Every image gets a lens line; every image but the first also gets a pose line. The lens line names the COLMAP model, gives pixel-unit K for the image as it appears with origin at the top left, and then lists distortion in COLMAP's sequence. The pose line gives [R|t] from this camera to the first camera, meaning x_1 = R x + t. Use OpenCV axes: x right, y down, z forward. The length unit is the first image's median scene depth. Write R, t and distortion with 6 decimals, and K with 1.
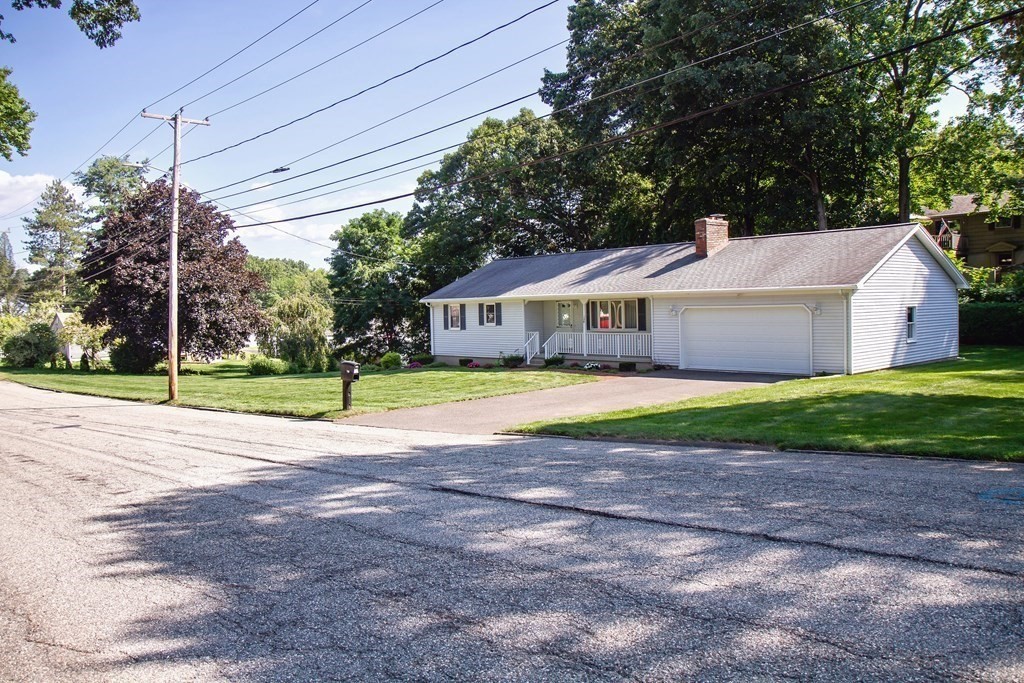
lens RADIAL K [[809.1, 0, 509.9], [0, 809.1, 341.2], [0, 0, 1]] dist [-0.106871, 0.101725]
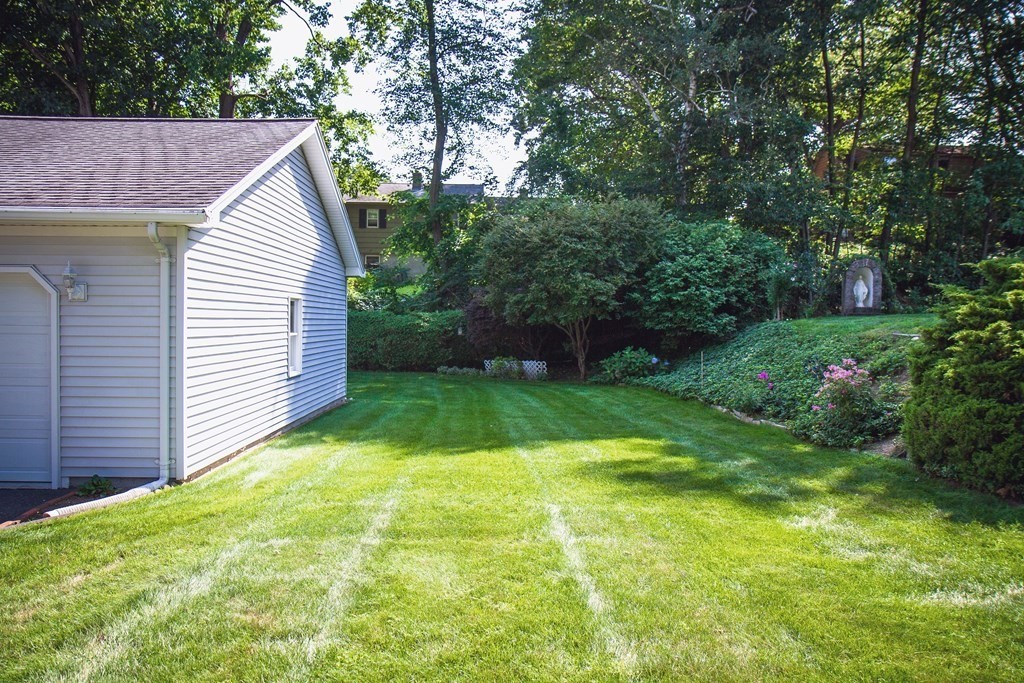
lens RADIAL K [[809.1, 0, 510.9], [0, 809.1, 345.5], [0, 0, 1]] dist [-0.106871, 0.101725]
pose [[0.655945, 0.009736, 0.754746, 0.182997], [0.004467, 0.999849, -0.016780, -0.006387], [-0.754795, 0.014378, 0.655803, 0.464115]]
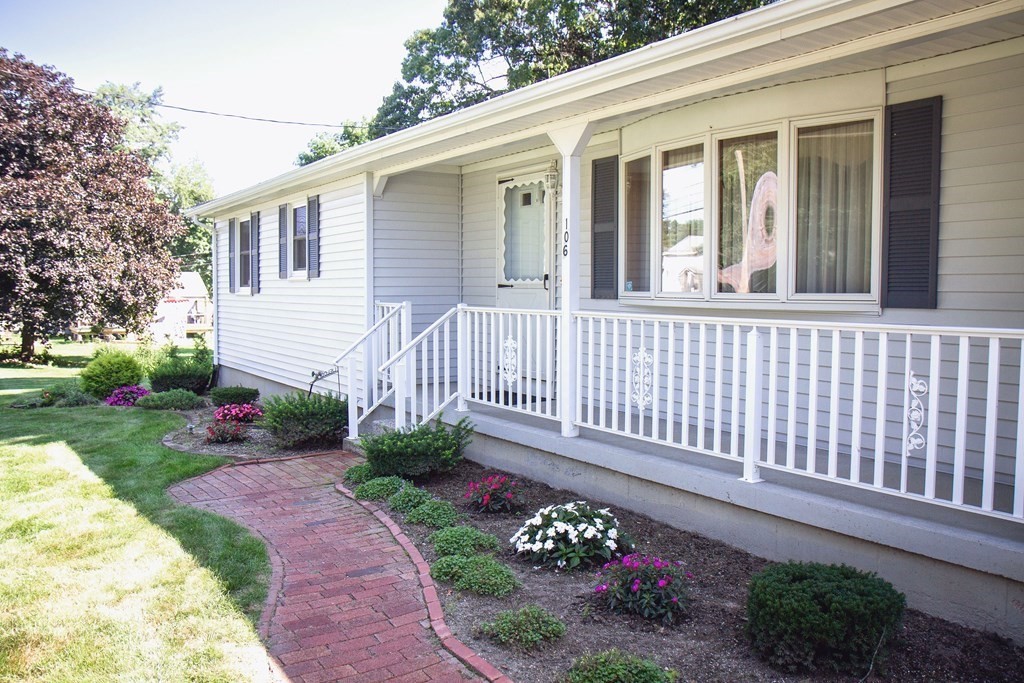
lens RADIAL K [[809.1, 0, 517.8], [0, 809.1, 336.6], [0, 0, 1]] dist [-0.106871, 0.101725]
pose [[0.987548, 0.032125, -0.154004, 0.098958], [-0.029266, 0.999355, 0.020799, -0.007299], [0.154573, -0.016033, 0.987851, 0.736333]]
